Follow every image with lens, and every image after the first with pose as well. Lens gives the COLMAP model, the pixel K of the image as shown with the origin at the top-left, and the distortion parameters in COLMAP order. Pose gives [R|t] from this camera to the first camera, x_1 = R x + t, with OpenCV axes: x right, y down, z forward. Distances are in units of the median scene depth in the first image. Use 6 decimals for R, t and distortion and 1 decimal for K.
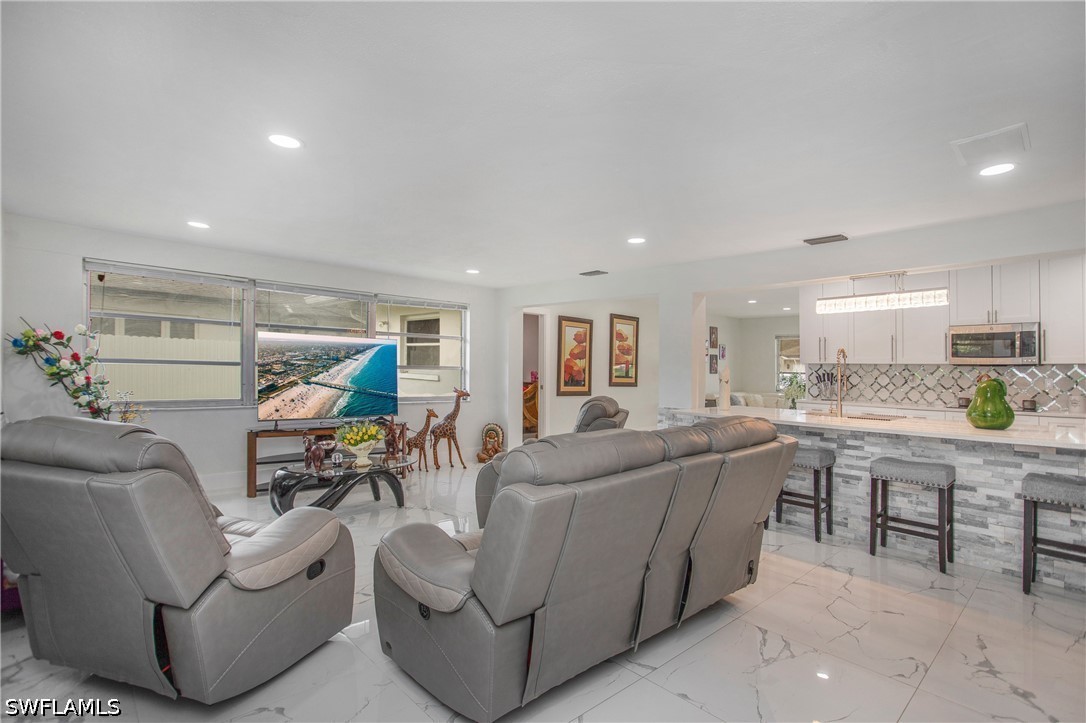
lens RADIAL K [[528.8, 0, 561.7], [0, 528.8, 366.7], [0, 0, 1]] dist [-0.064107, -0.000201]
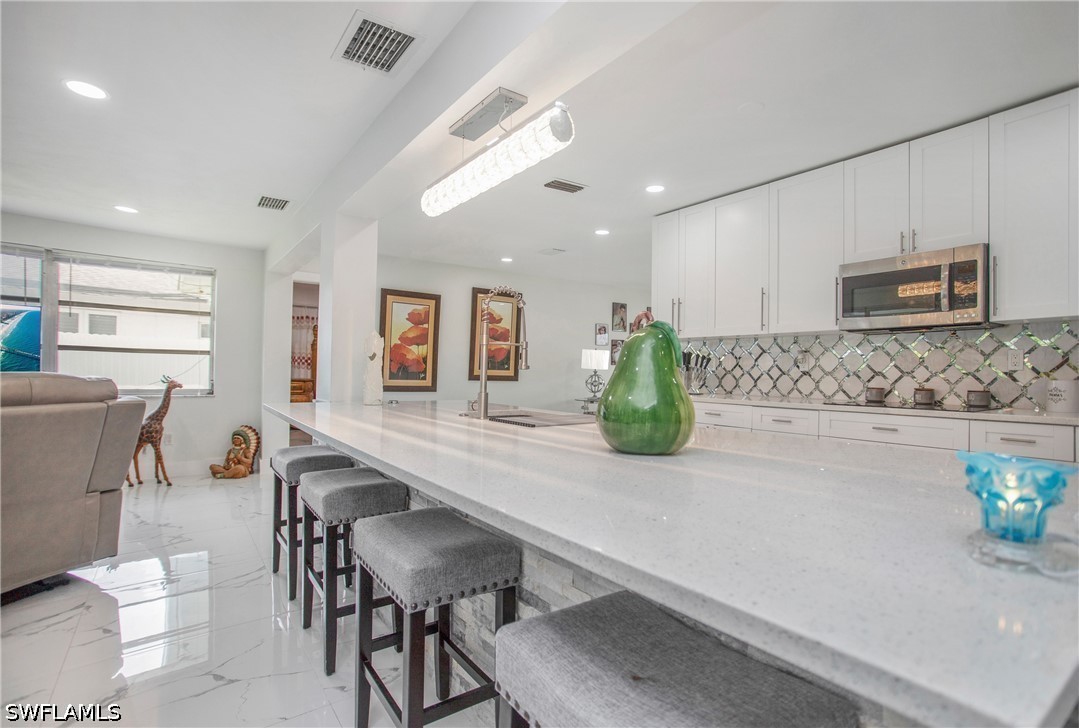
lens RADIAL K [[543.4, 0, 562.3], [0, 543.4, 364.4], [0, 0, 1]] dist [-0.022538, 0.001278]
pose [[0.996764, -0.005751, -0.080180, 0.410045], [0.004622, 0.999888, -0.014258, 0.035969], [0.080253, 0.013842, 0.996678, 0.285379]]
